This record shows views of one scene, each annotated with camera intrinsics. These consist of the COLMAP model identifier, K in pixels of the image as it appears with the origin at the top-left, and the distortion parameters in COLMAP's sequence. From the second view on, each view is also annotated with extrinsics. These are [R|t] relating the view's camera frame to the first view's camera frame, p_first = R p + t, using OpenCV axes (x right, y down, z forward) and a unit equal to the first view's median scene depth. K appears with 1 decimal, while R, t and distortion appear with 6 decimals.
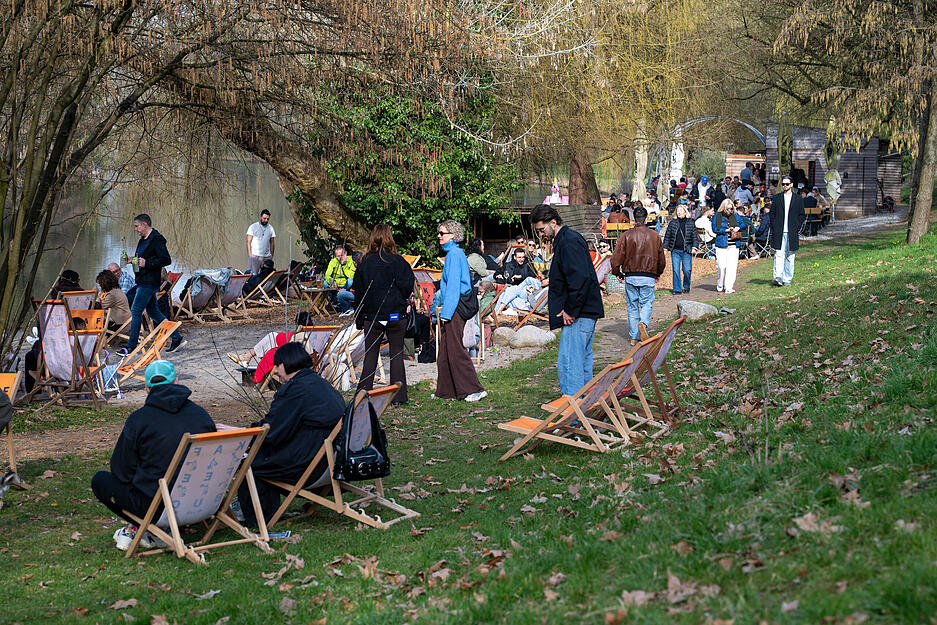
lens RADIAL K [[1928.2, 0, 468.5], [0, 1928.2, 311.7], [0, 0, 1]] dist [-0.182597, 0.000000]
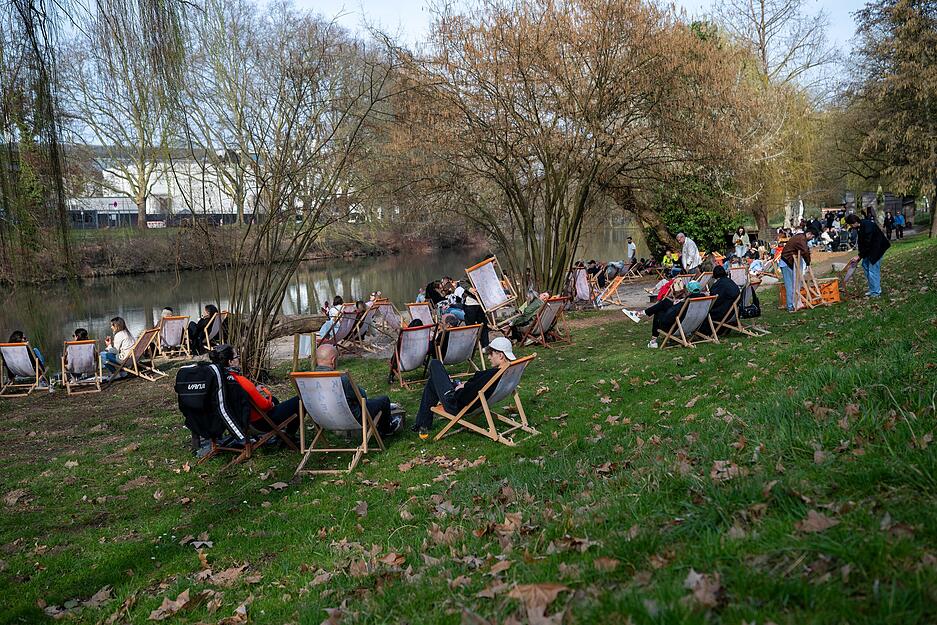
lens RADIAL K [[943.5, 0, 468.0], [0, 943.5, 314.2], [0, 0, 1]] dist [0.013311, 0.000000]
pose [[0.983994, -0.039241, -0.173829, -0.137529], [0.038485, 0.999229, -0.007722, 0.052766], [0.173998, 0.000909, 0.984746, -0.188782]]
